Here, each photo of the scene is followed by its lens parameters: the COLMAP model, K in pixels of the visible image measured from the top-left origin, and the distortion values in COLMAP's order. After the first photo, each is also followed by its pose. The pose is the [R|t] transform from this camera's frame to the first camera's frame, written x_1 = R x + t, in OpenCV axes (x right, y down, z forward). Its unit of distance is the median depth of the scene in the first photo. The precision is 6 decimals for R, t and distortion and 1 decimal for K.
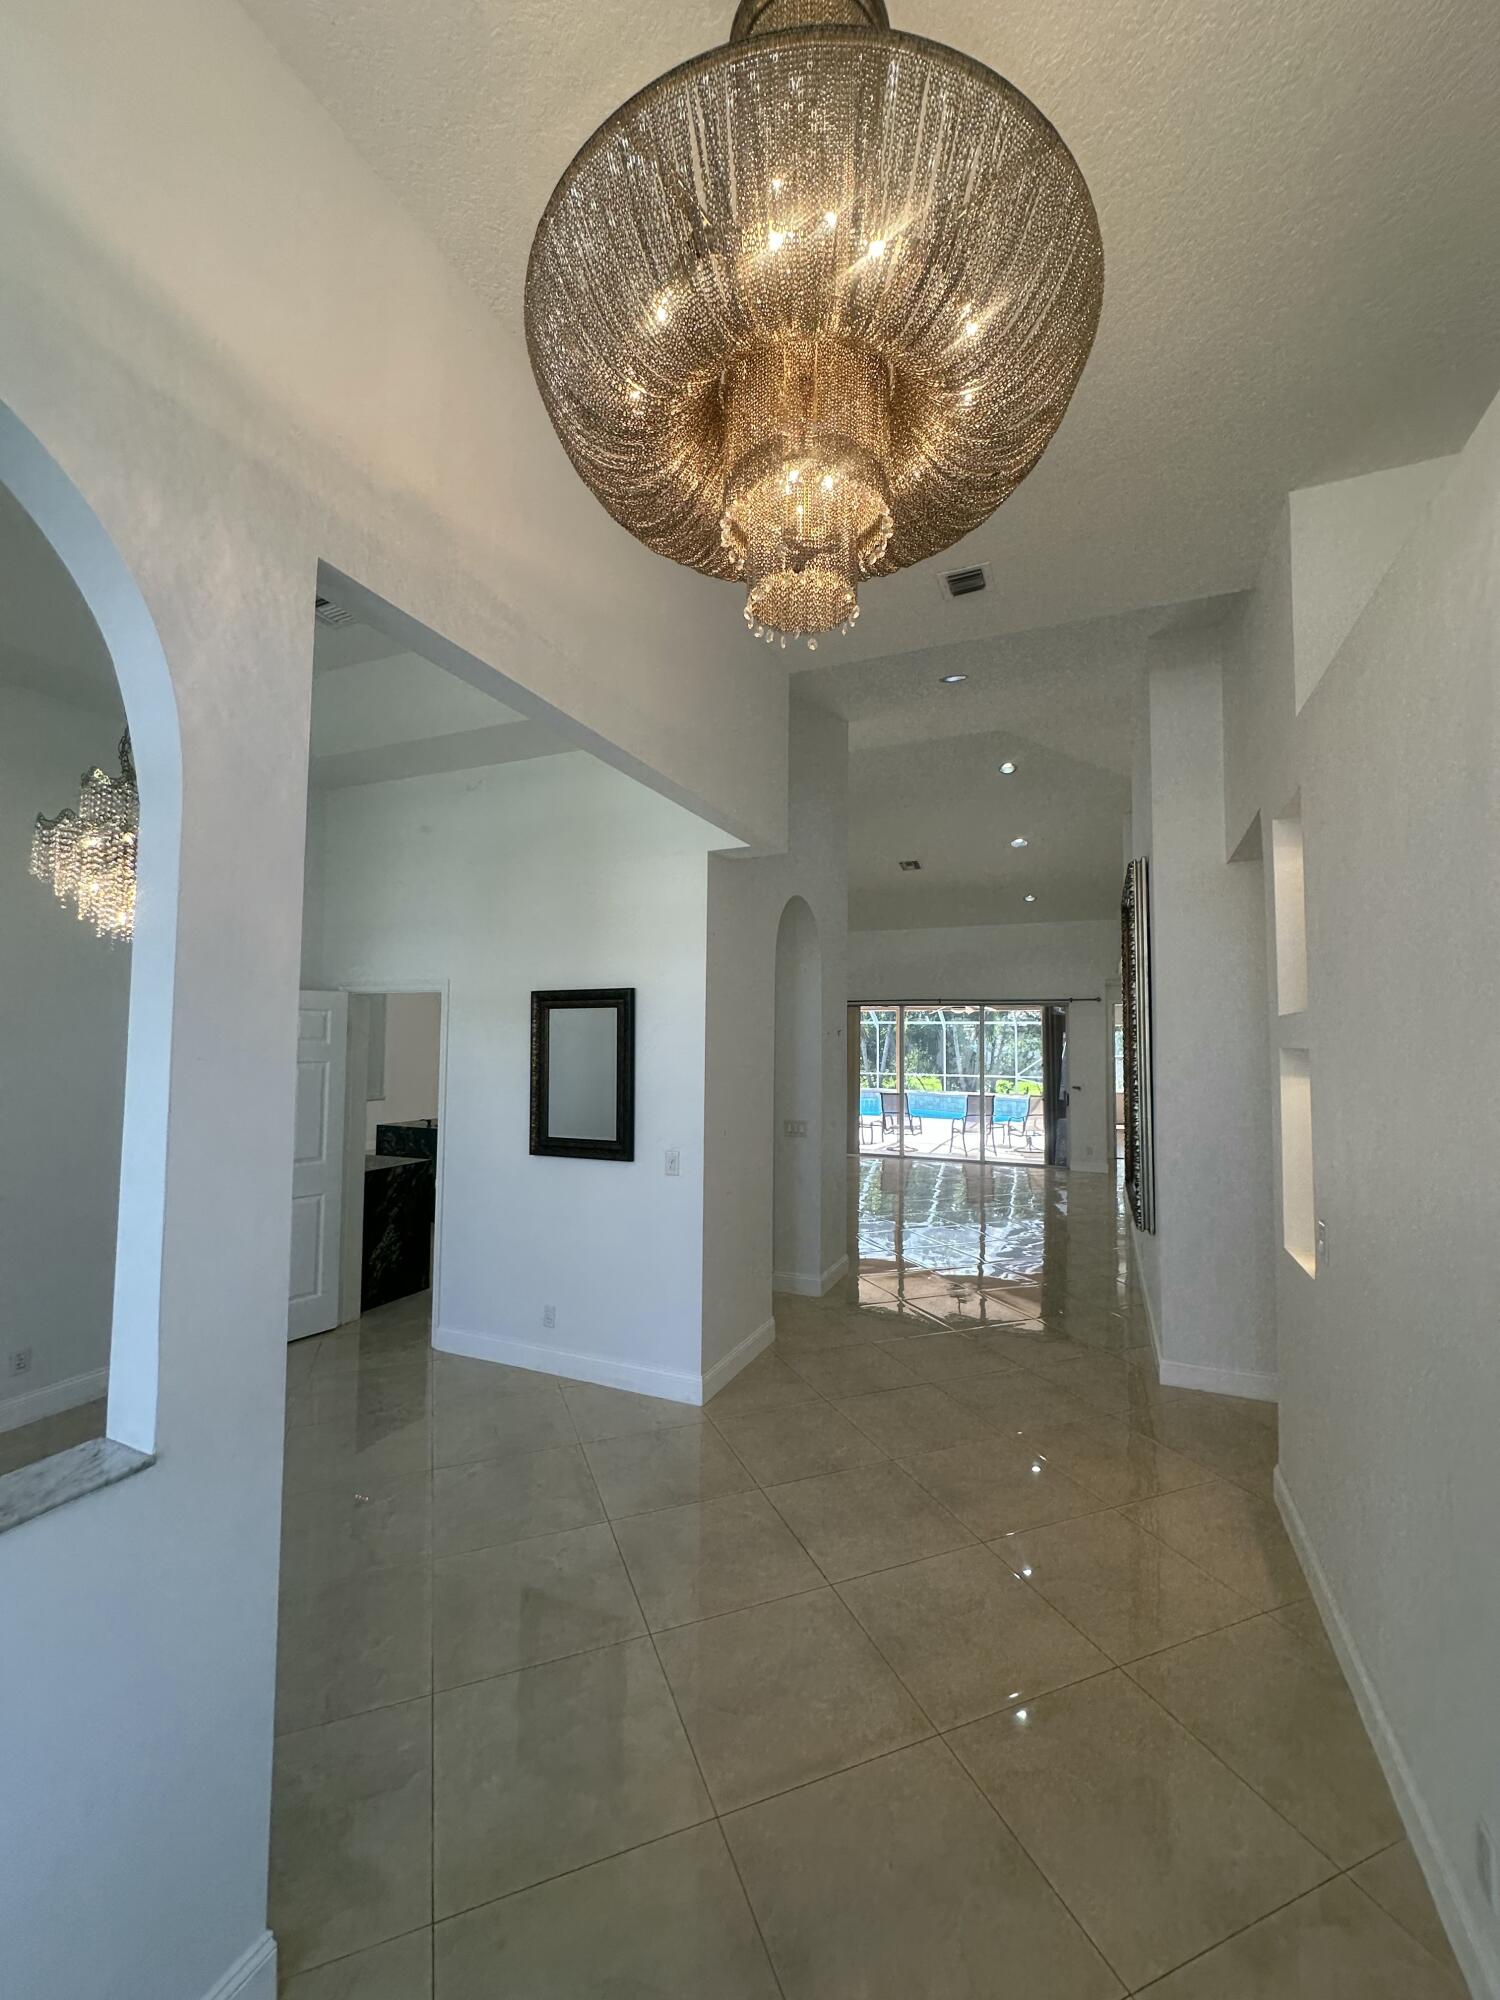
lens RADIAL K [[800.2, 0, 752.9], [0, 800.2, 996.8], [0, 0, 1]] dist [-0.000848, -0.000097]
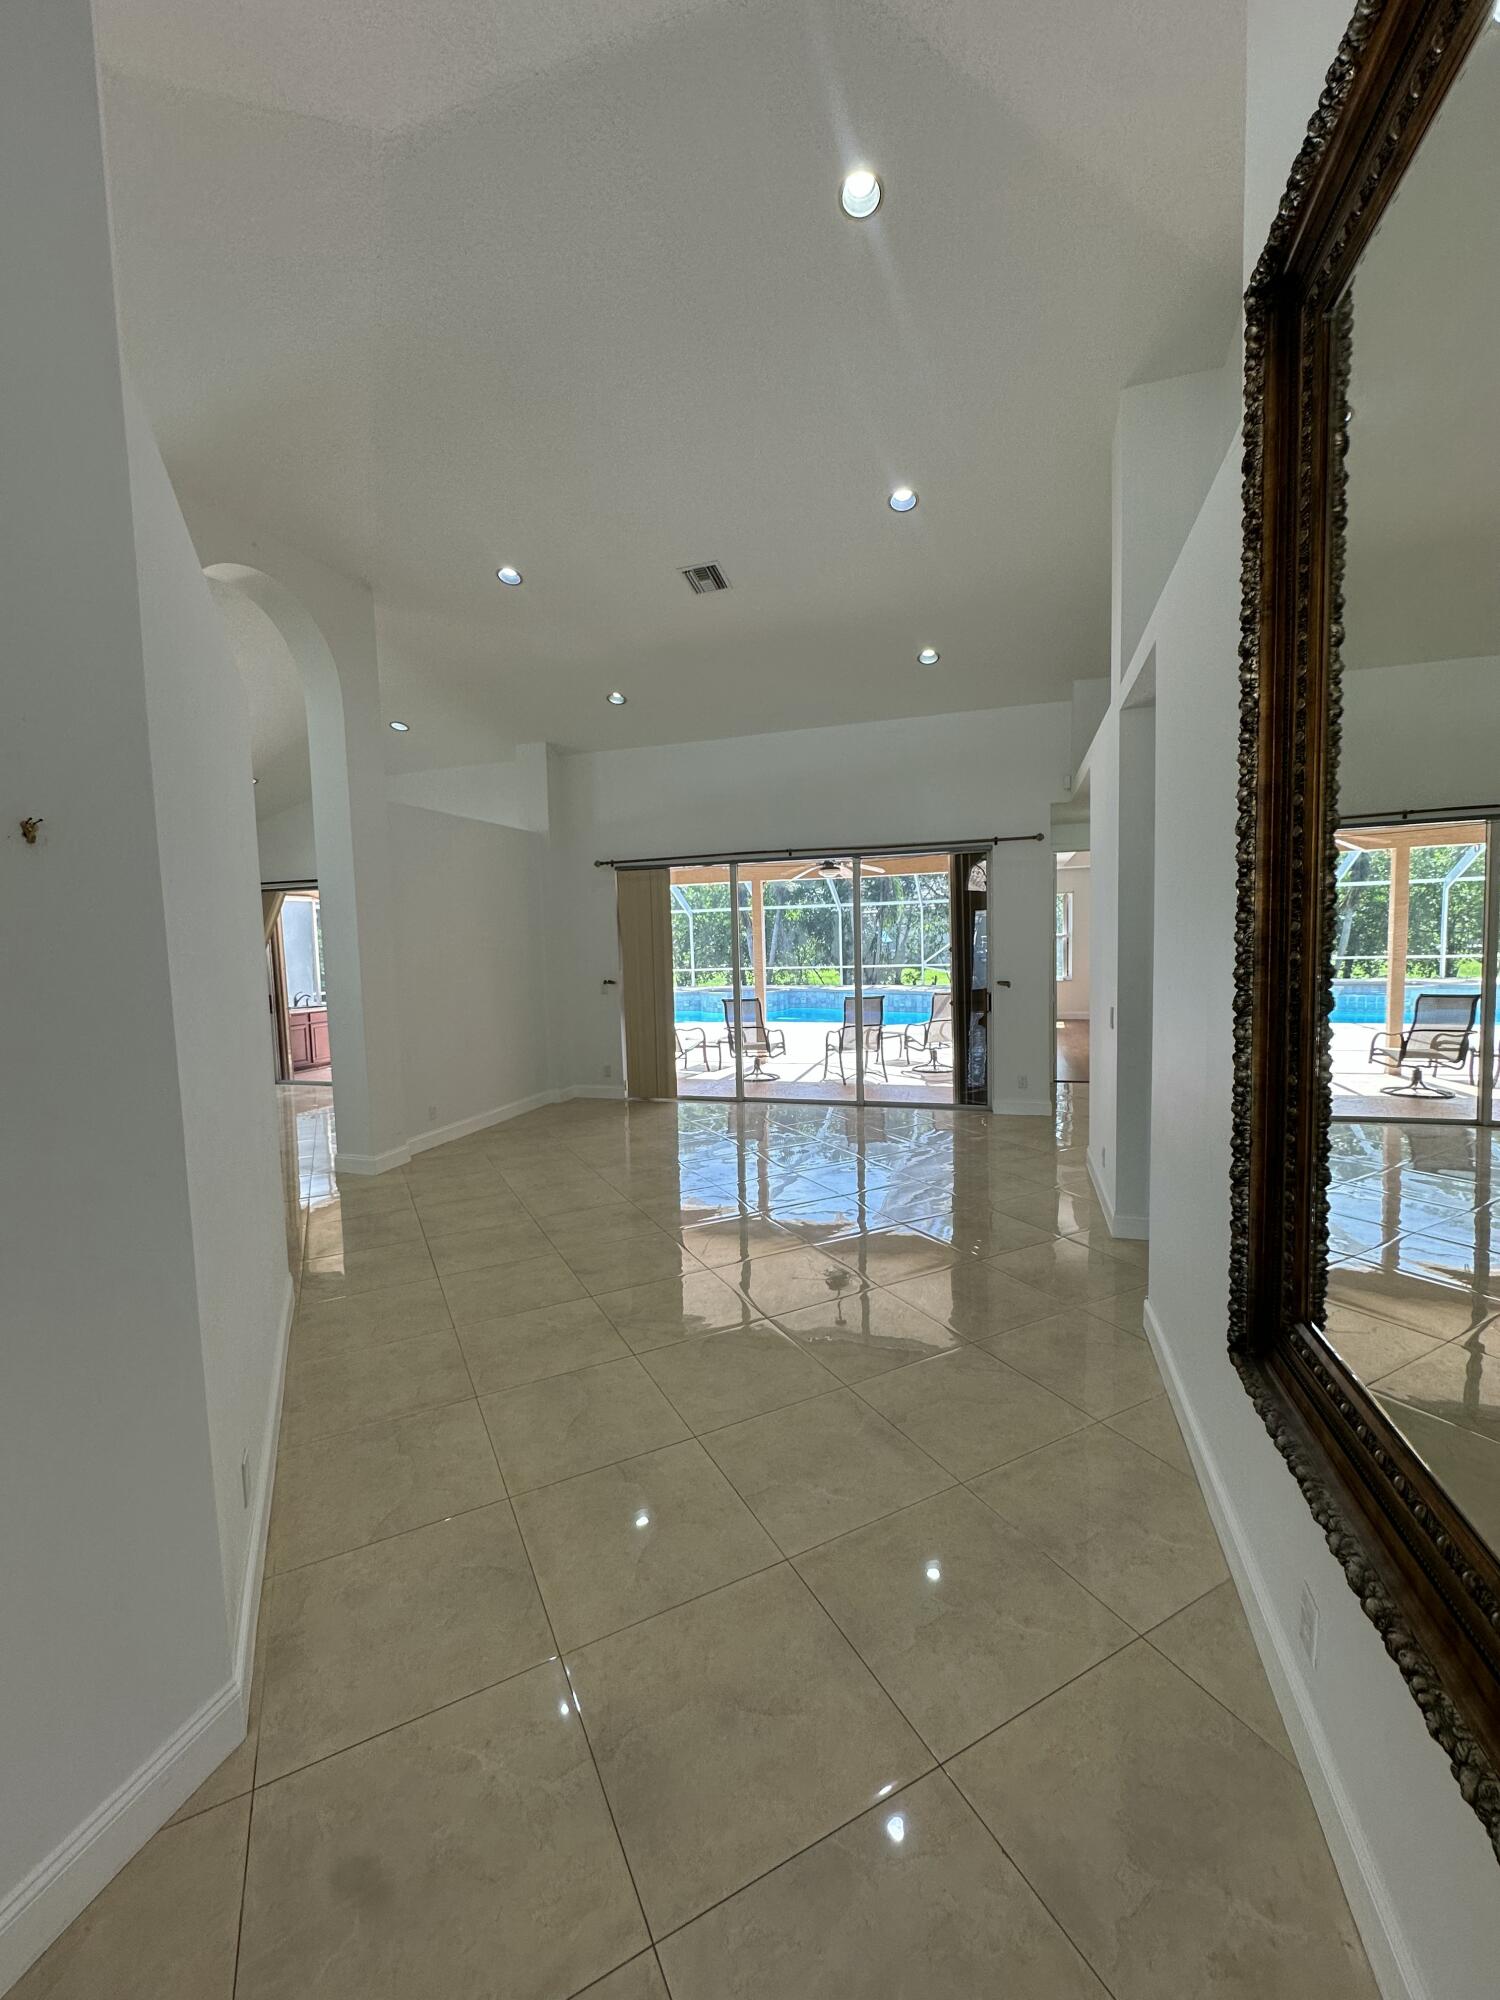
lens RADIAL K [[751.6, 0, 751.3], [0, 751.6, 987.1], [0, 0, 1]] dist [0.001334, 0.000044]
pose [[0.995543, -0.044580, 0.083111, 0.127658], [0.034388, 0.992147, 0.120259, 0.032494], [-0.087820, -0.116865, 0.989257, 0.349651]]
